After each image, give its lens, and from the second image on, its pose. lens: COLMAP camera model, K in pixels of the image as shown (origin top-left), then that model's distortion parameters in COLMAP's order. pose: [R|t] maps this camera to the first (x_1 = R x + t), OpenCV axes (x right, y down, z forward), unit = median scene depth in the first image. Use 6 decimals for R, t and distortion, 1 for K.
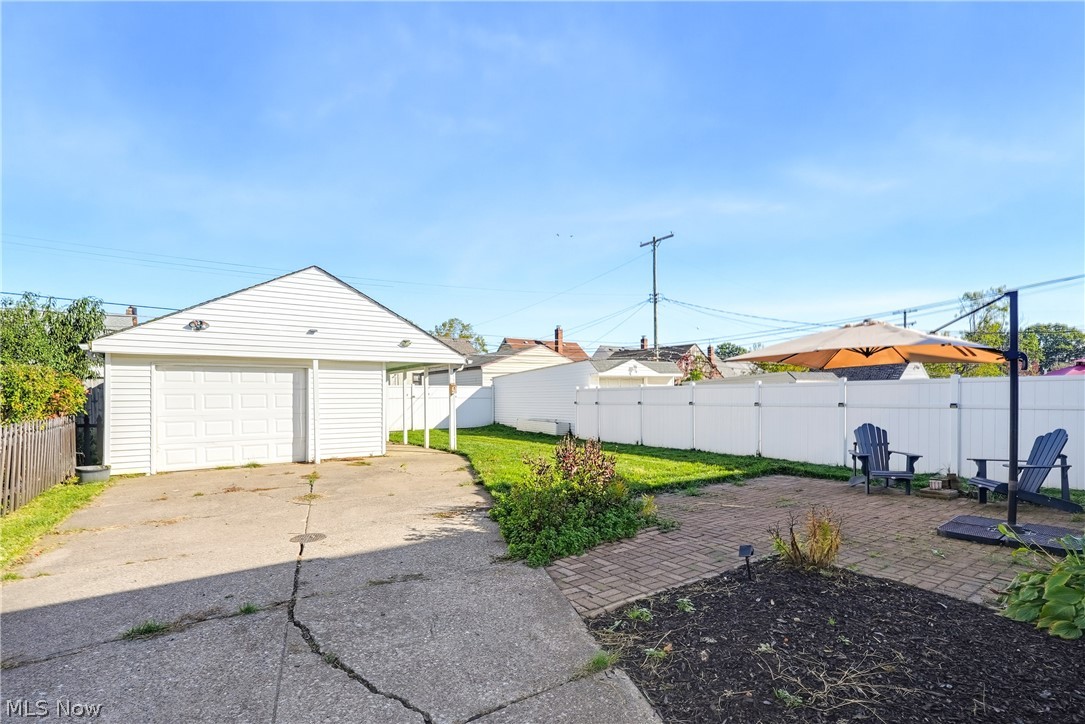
lens RADIAL K [[503.0, 0, 544.9], [0, 503.0, 400.9], [0, 0, 1]] dist [-0.005321, 0.000807]
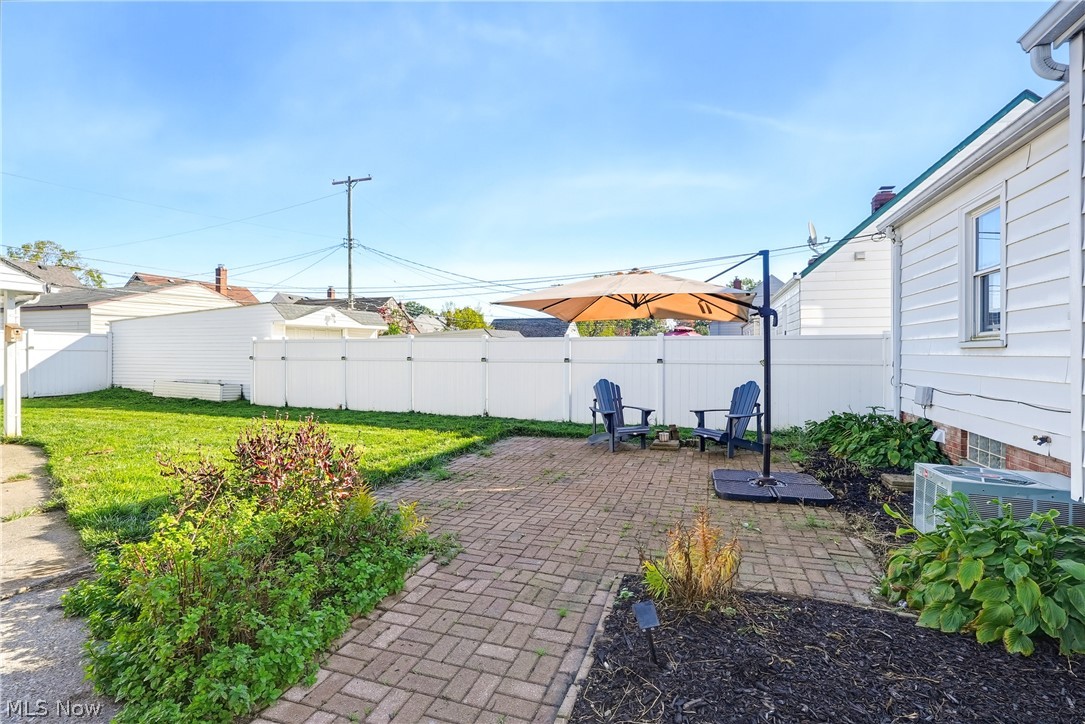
lens RADIAL K [[481.4, 0, 542.6], [0, 481.4, 352.9], [0, 0, 1]] dist [-0.004736, 0.000804]
pose [[0.812824, 0.008390, 0.582449, -0.007126], [-0.003789, 0.999951, -0.009117, 0.001787], [-0.582497, 0.005203, 0.812816, 0.221635]]
